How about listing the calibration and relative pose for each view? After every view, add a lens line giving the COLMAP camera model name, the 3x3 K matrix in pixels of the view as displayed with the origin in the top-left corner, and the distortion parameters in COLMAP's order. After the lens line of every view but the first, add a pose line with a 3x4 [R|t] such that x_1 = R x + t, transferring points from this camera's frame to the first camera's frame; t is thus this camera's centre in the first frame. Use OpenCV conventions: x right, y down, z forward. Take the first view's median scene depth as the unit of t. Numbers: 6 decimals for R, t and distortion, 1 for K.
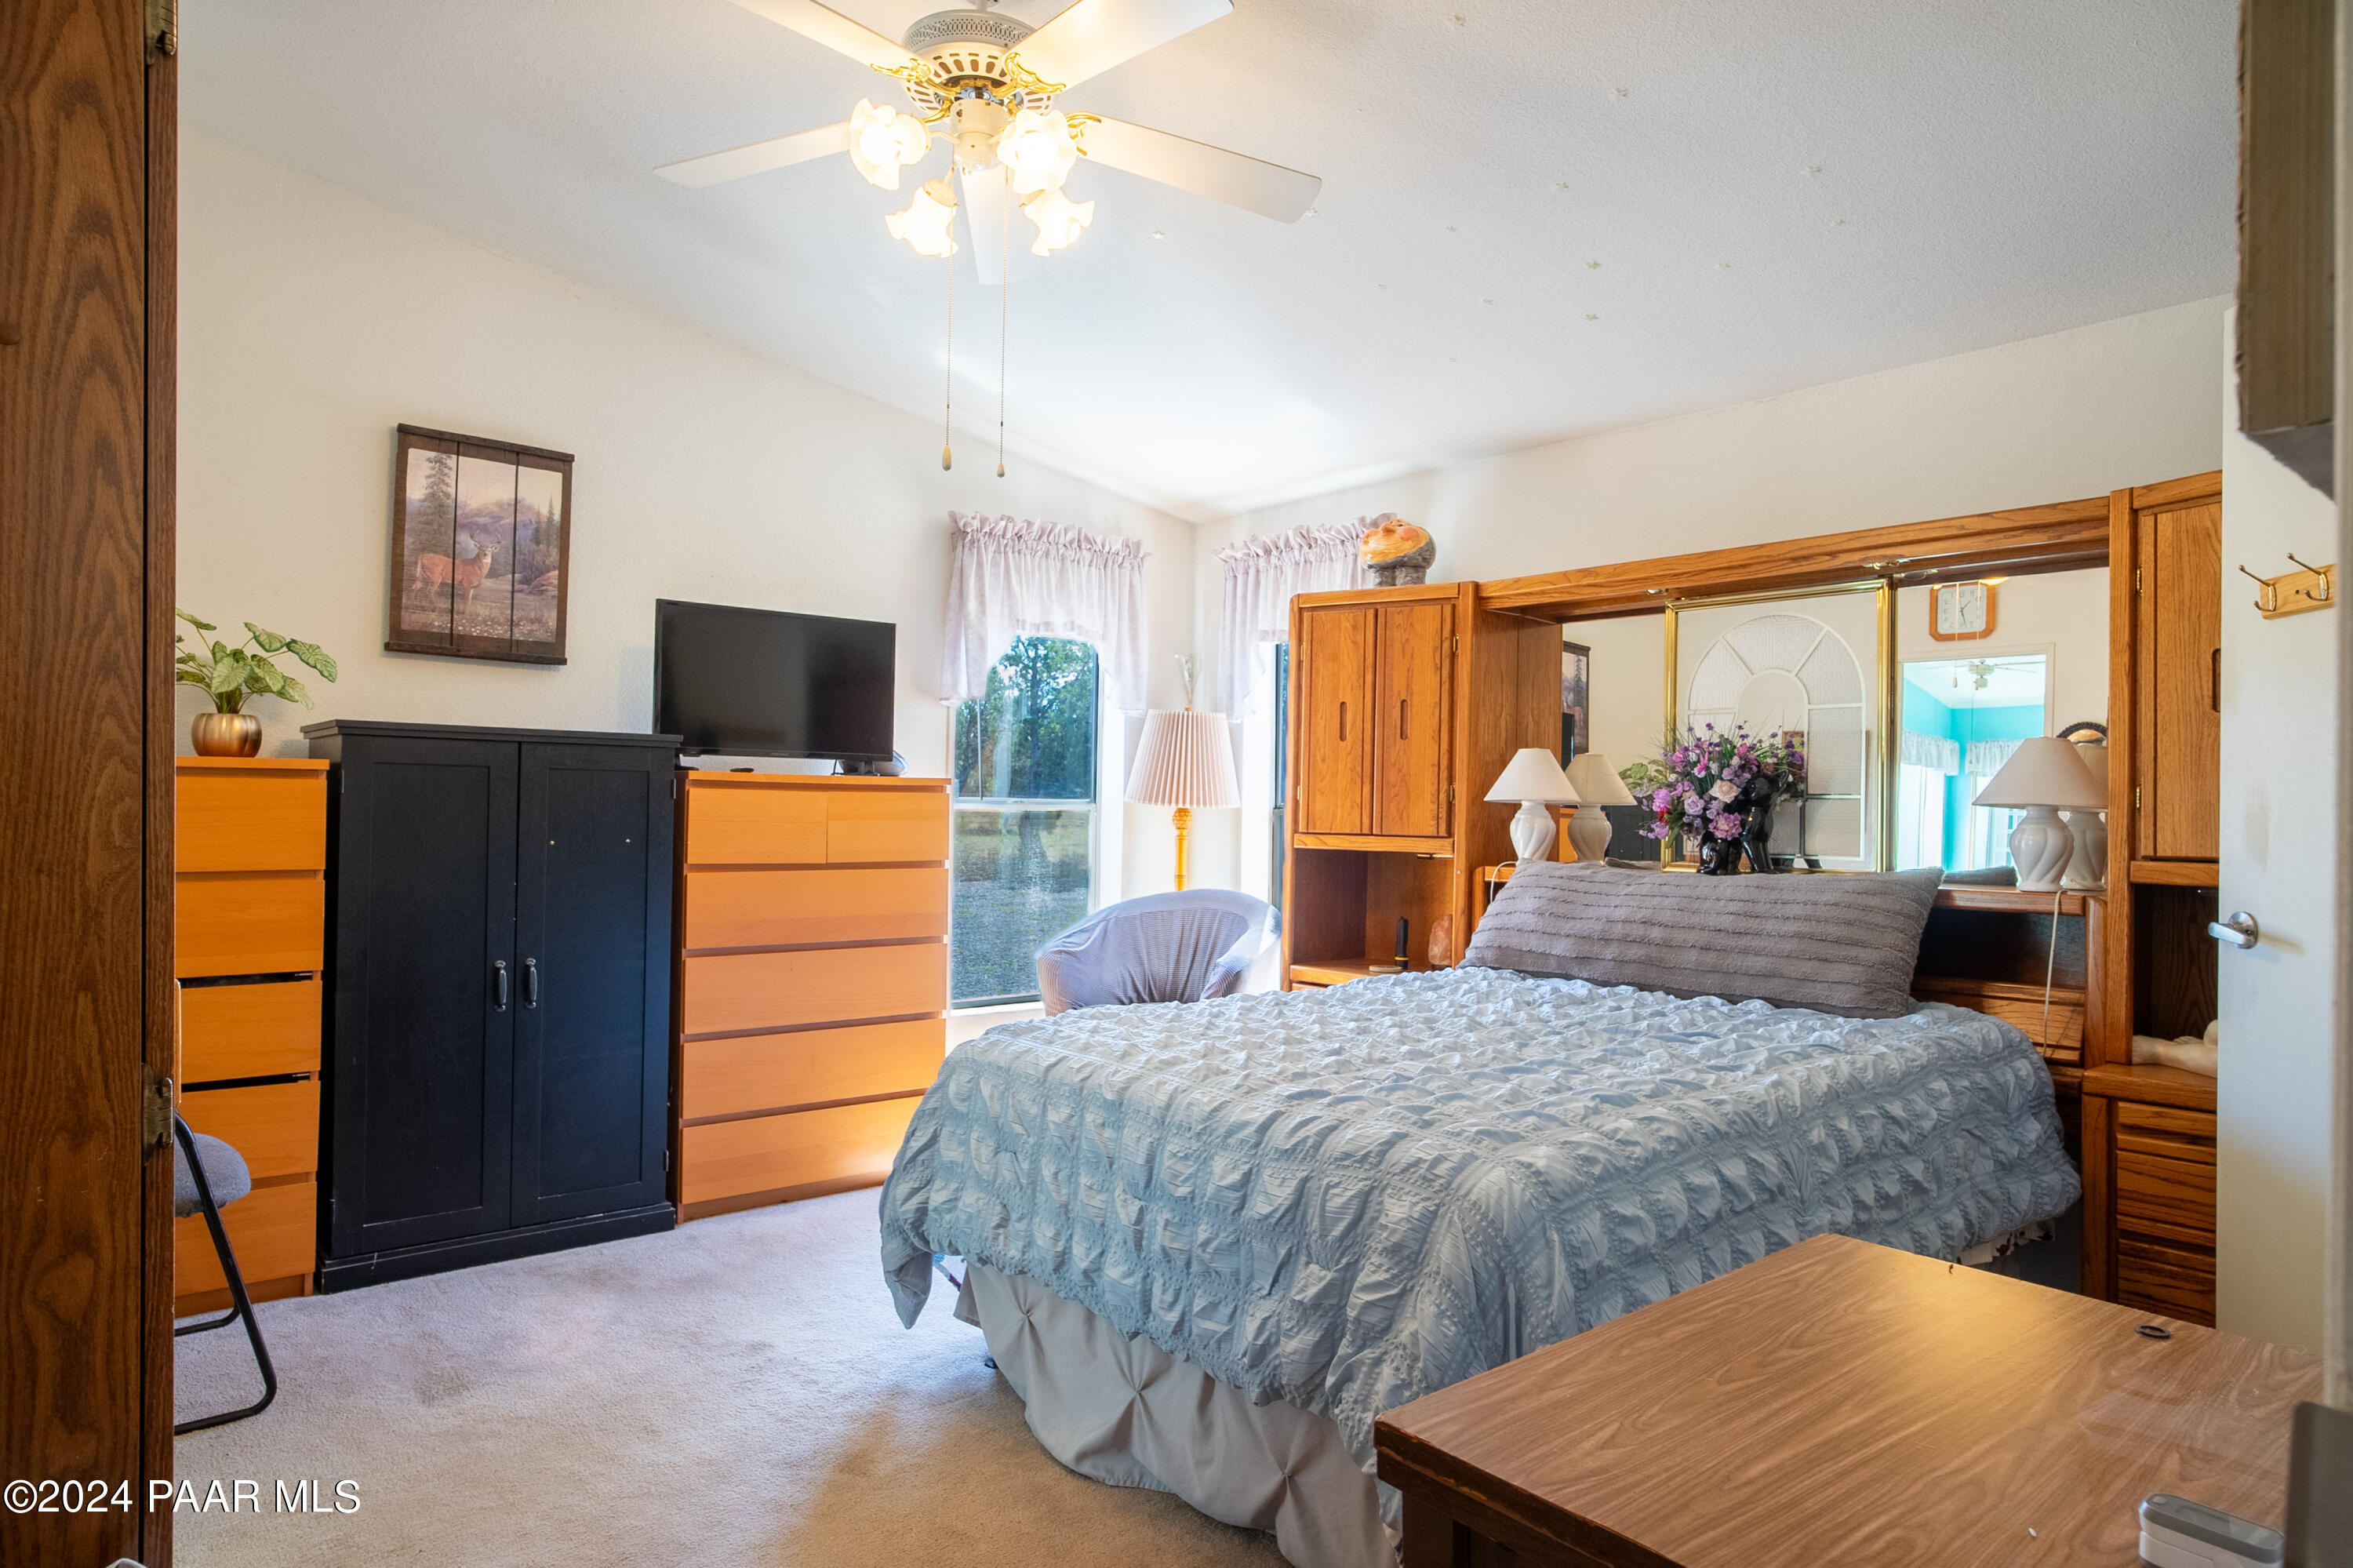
lens RADIAL K [[1345.2, 0, 1176.6], [0, 1345.2, 792.5], [0, 0, 1]] dist [-0.044615, 0.031841]
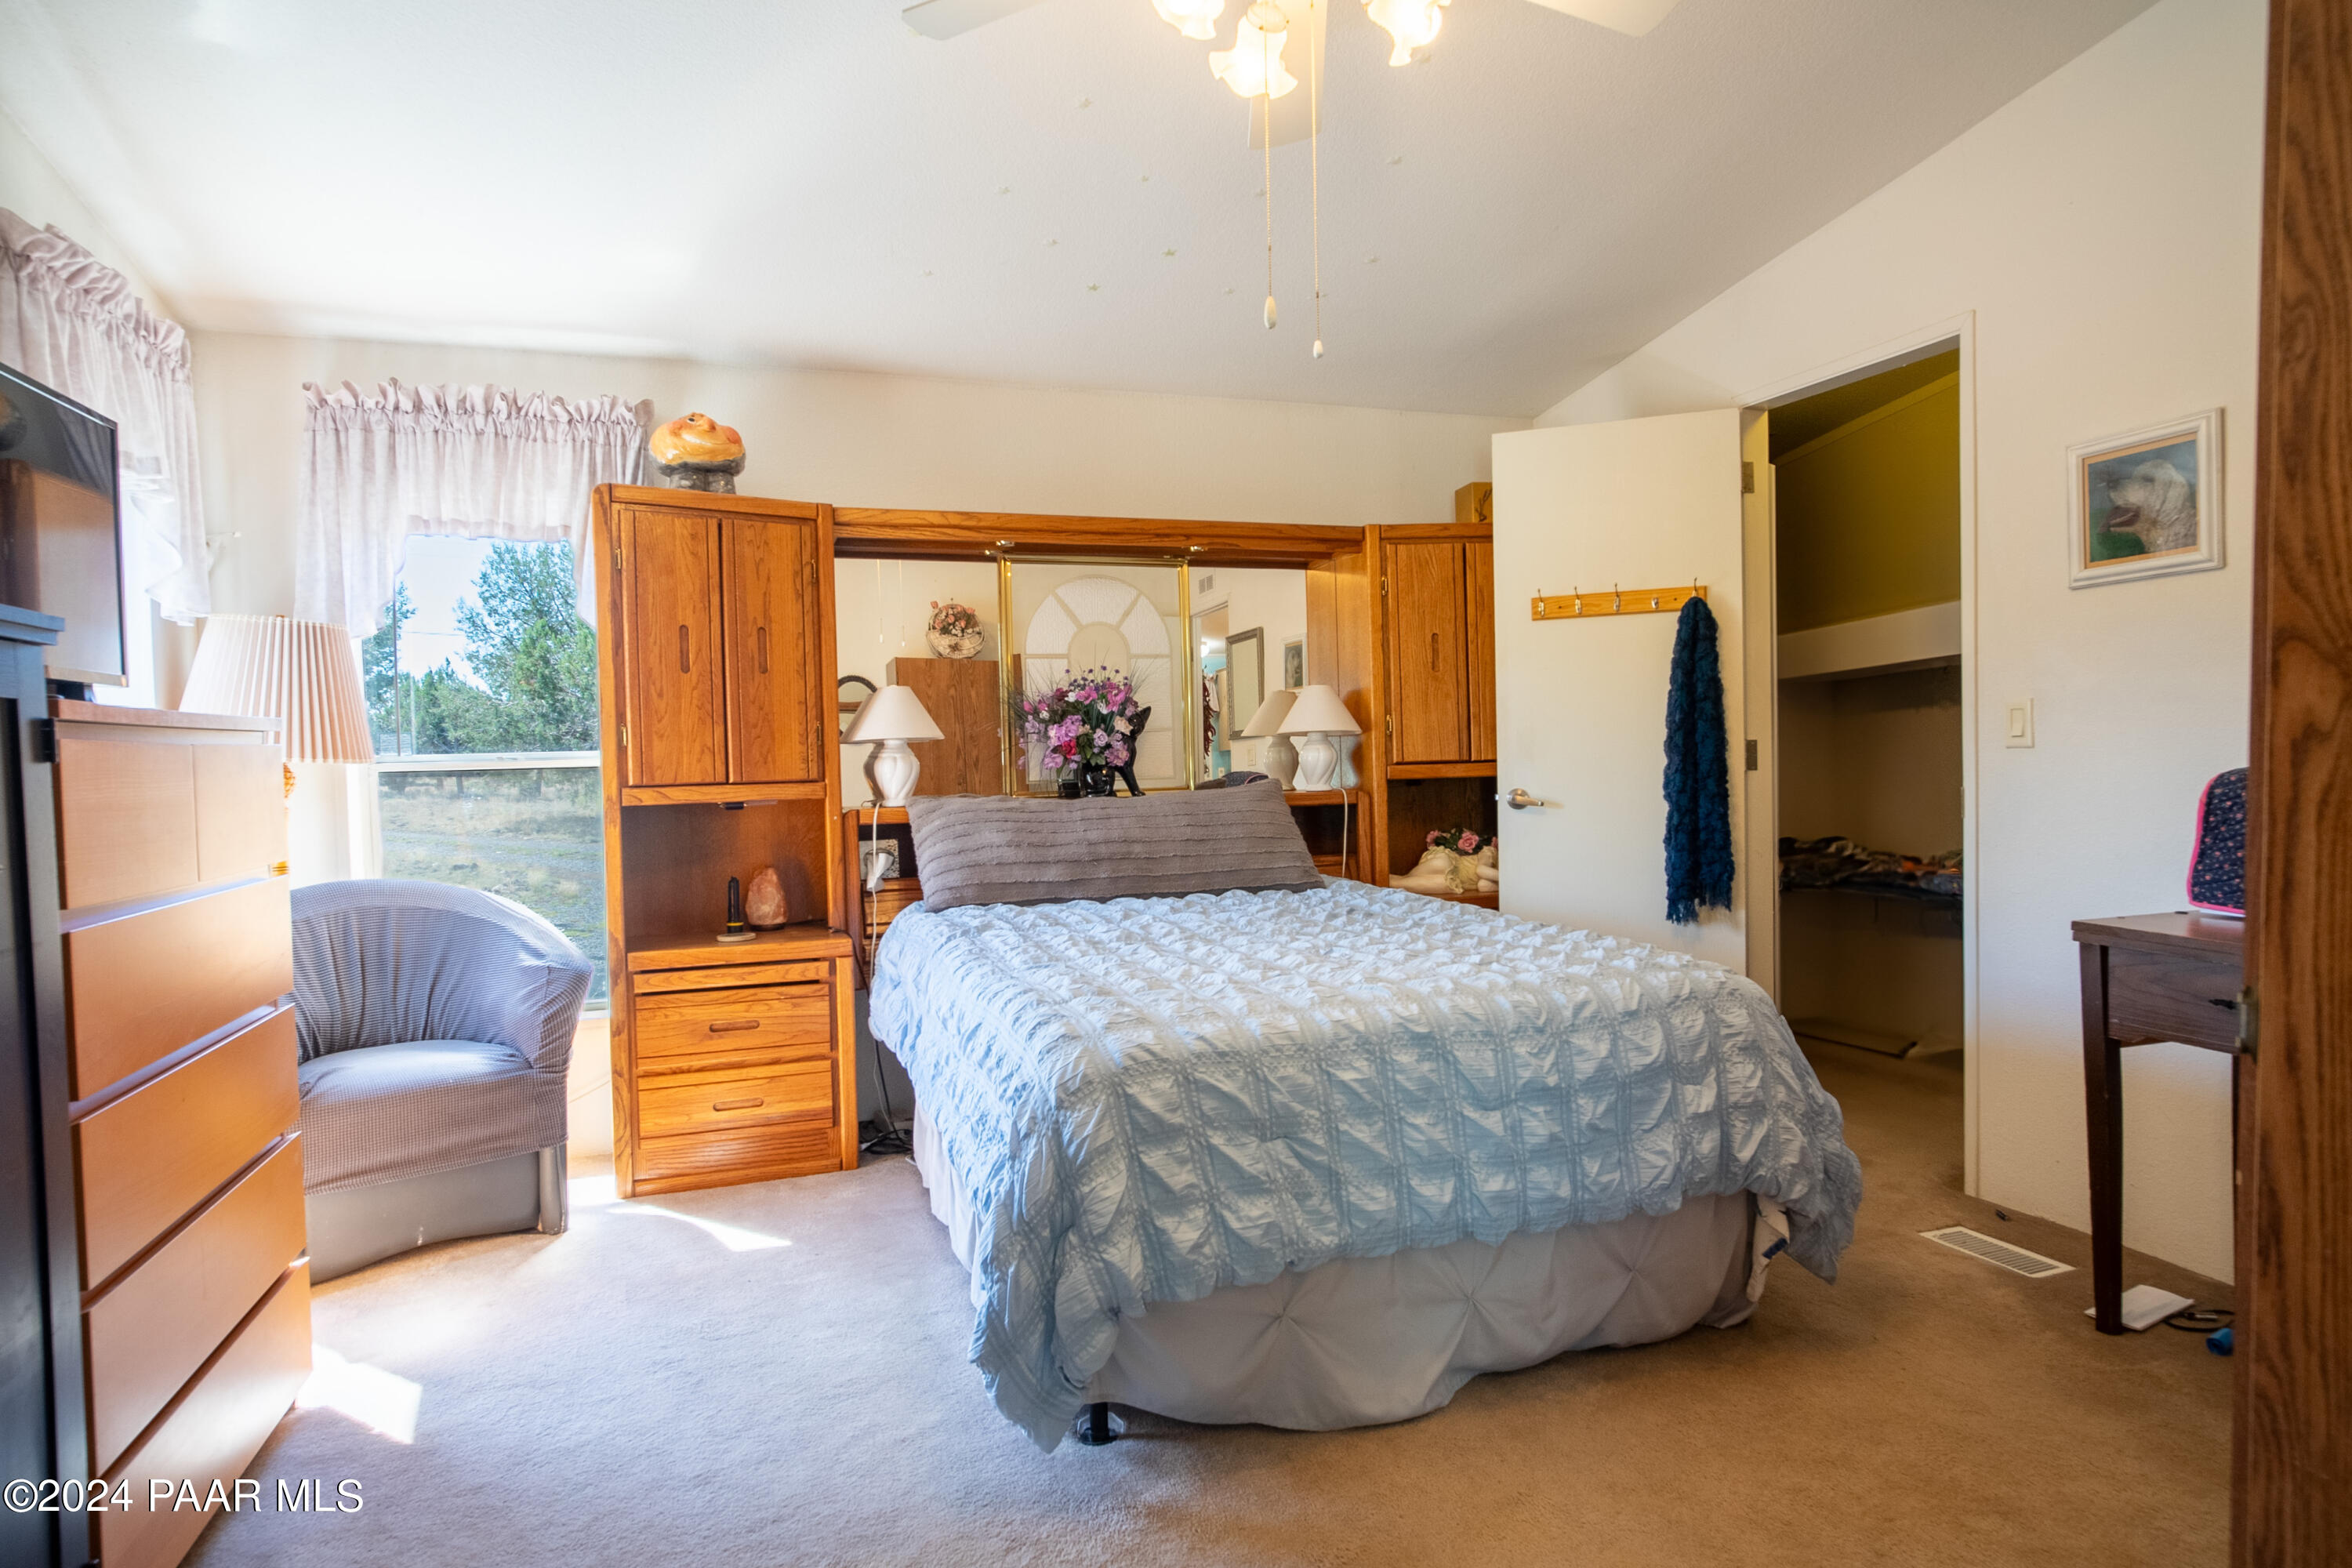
lens RADIAL K [[1344.6, 0, 1176.1], [0, 1344.6, 792.4], [0, 0, 1]] dist [-0.044615, 0.031841]
pose [[0.365318, -0.052322, 0.929411, -0.556530], [0.018886, 0.998630, 0.048796, 0.000933], [-0.930691, -0.000273, 0.365806, 0.433687]]
